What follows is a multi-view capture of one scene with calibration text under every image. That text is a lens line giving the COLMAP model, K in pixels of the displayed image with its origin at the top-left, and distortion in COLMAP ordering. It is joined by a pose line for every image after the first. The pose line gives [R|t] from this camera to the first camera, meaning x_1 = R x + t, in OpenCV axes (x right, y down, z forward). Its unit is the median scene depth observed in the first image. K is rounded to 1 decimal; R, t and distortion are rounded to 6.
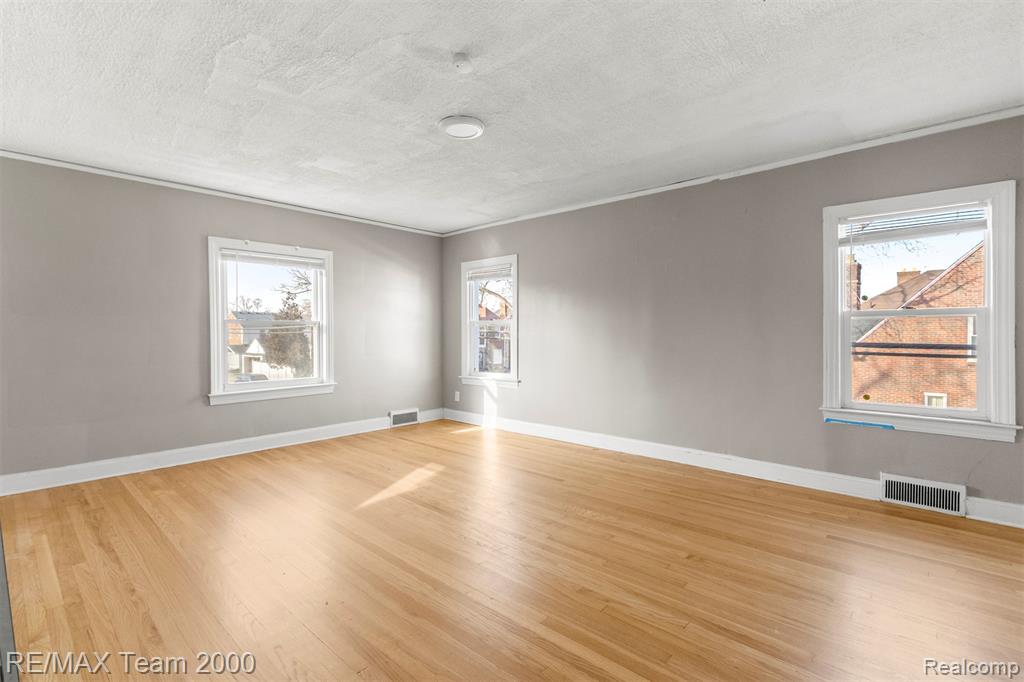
lens RADIAL K [[475.3, 0, 494.4], [0, 475.3, 331.4], [0, 0, 1]] dist [0.001472, 0.000137]
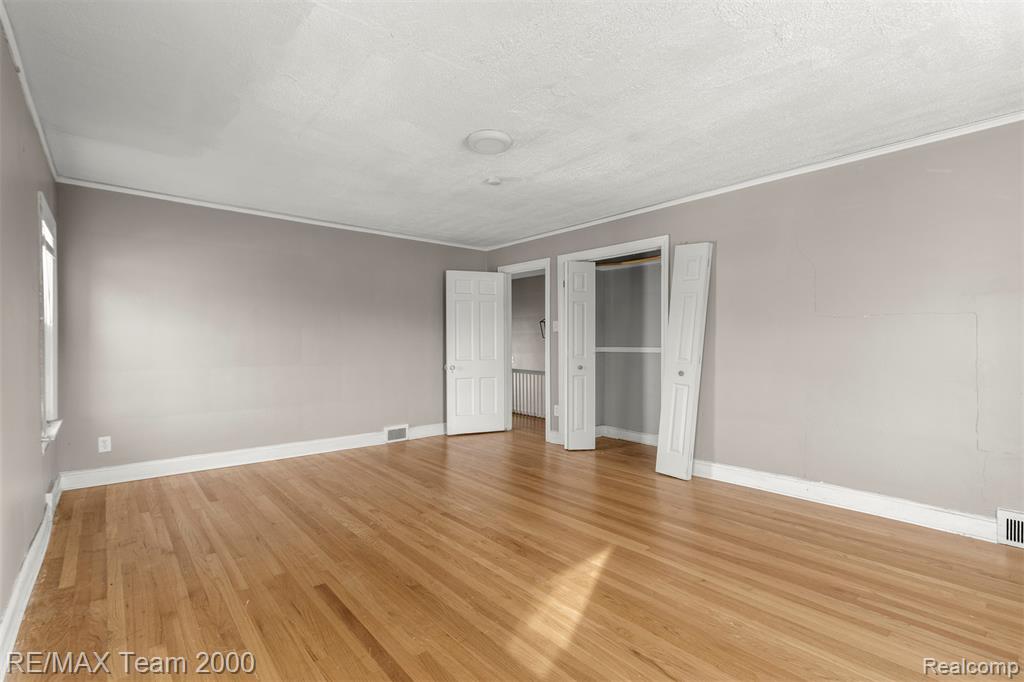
lens RADIAL K [[470.4, 0, 504.8], [0, 470.4, 342.2], [0, 0, 1]] dist [-0.000158, -0.000544]
pose [[-0.993715, 0.002912, 0.111899, -0.124668], [0.002922, 0.999996, -0.000074, -0.000954], [-0.111899, 0.000253, -0.993720, 1.186370]]
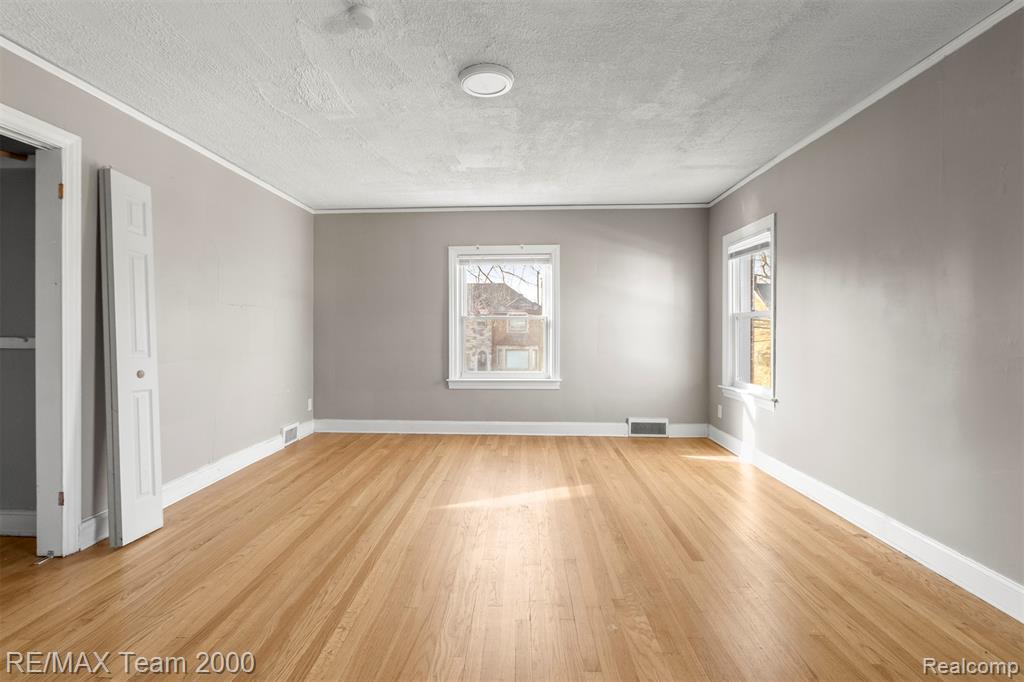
lens RADIAL K [[475.3, 0, 494.4], [0, 475.3, 331.4], [0, 0, 1]] dist [0.001472, 0.000137]
pose [[0.645416, 0.009787, -0.763769, 0.340208], [-0.000911, 0.999927, 0.012044, -0.002221], [0.763831, -0.007078, 0.645378, 0.282516]]
